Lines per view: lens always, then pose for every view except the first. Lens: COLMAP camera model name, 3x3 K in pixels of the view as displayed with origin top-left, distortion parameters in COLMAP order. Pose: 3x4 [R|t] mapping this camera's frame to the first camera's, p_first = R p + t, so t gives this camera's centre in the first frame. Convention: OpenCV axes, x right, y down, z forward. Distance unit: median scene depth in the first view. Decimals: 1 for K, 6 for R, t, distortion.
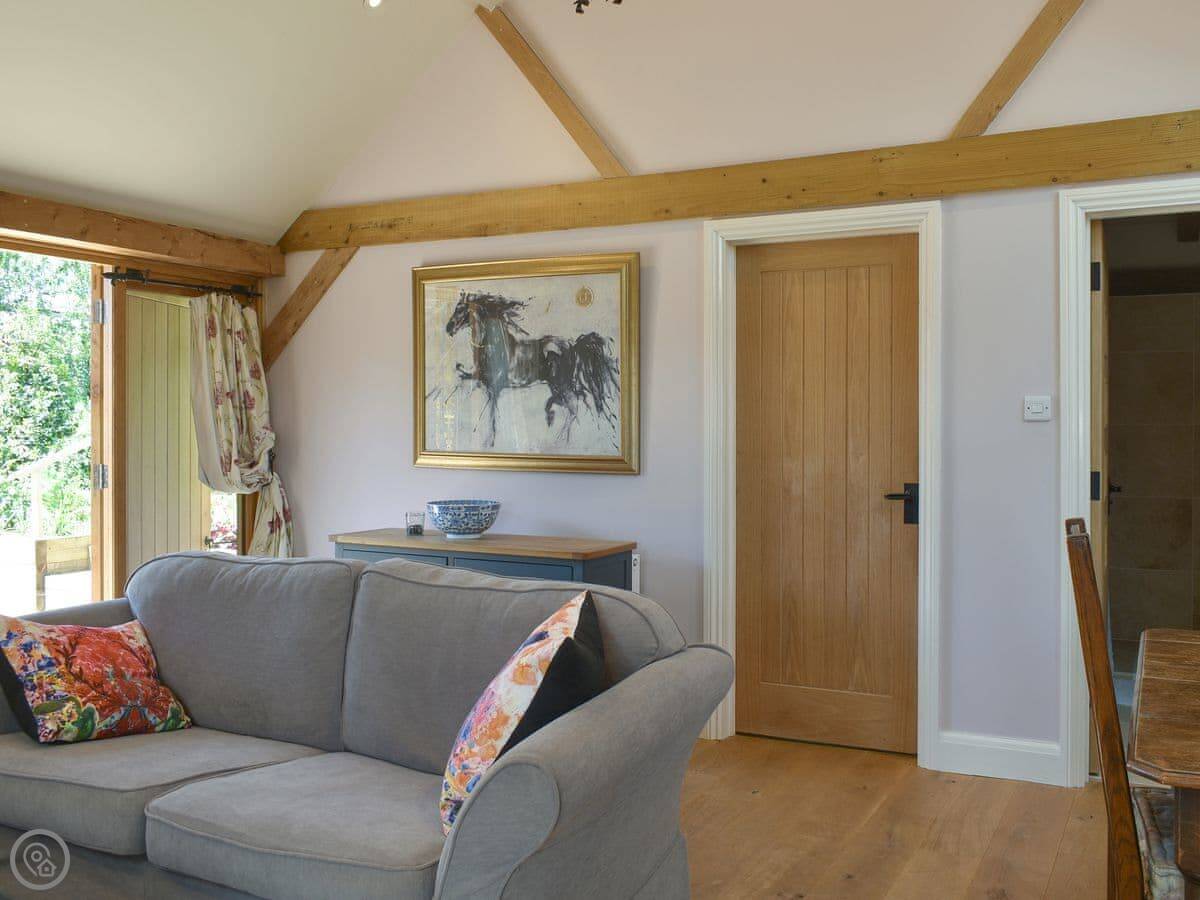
lens RADIAL K [[1059.2, 0, 600.0], [0, 1059.2, 450.0], [0, 0, 1]] dist [-0.008619, -0.005959]
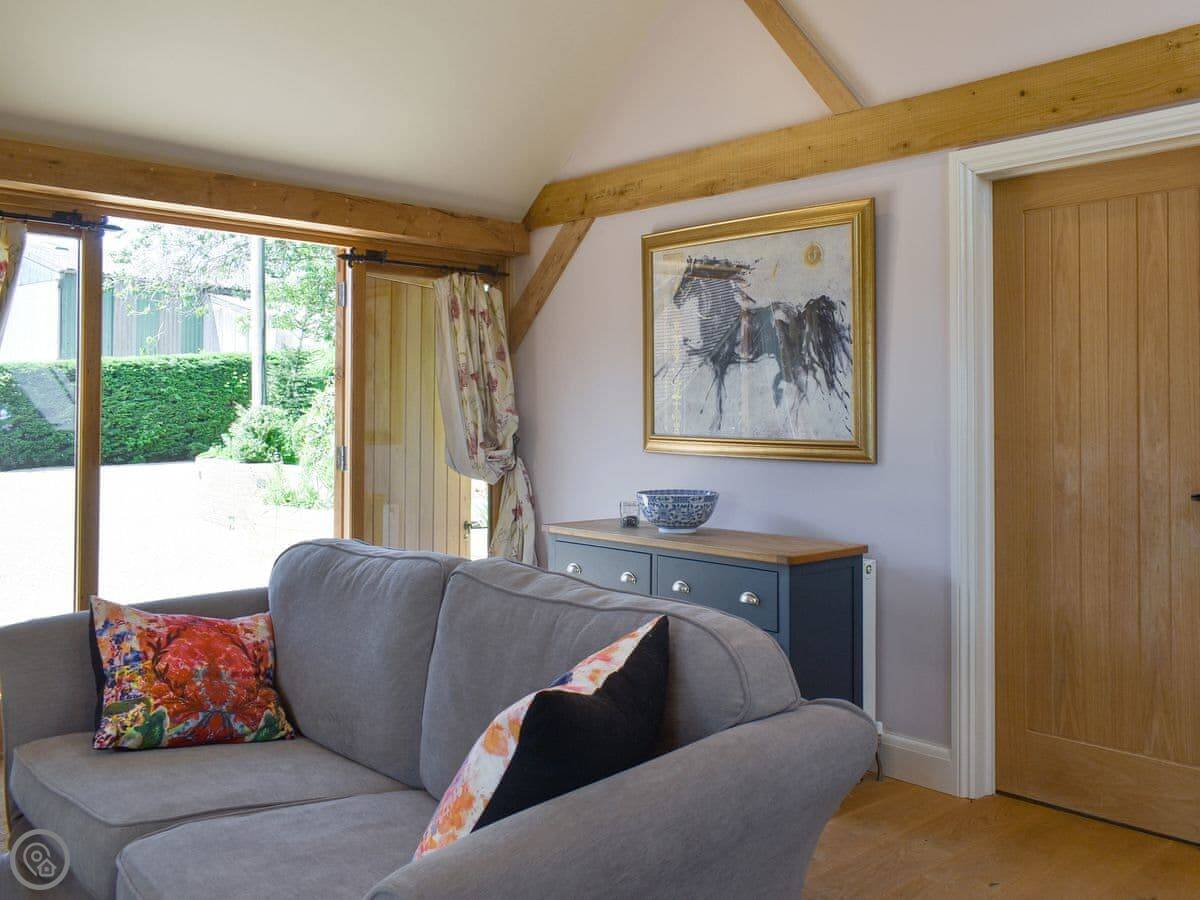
lens RADIAL K [[1065.4, 0, 602.9], [0, 1065.4, 405.9], [0, 0, 1]] dist [0.000368, 0.004336]
pose [[0.954436, -0.000977, -0.298416, 0.080875], [-0.008357, 0.999515, -0.029999, 0.004769], [0.298300, 0.031126, 0.953964, 0.133373]]
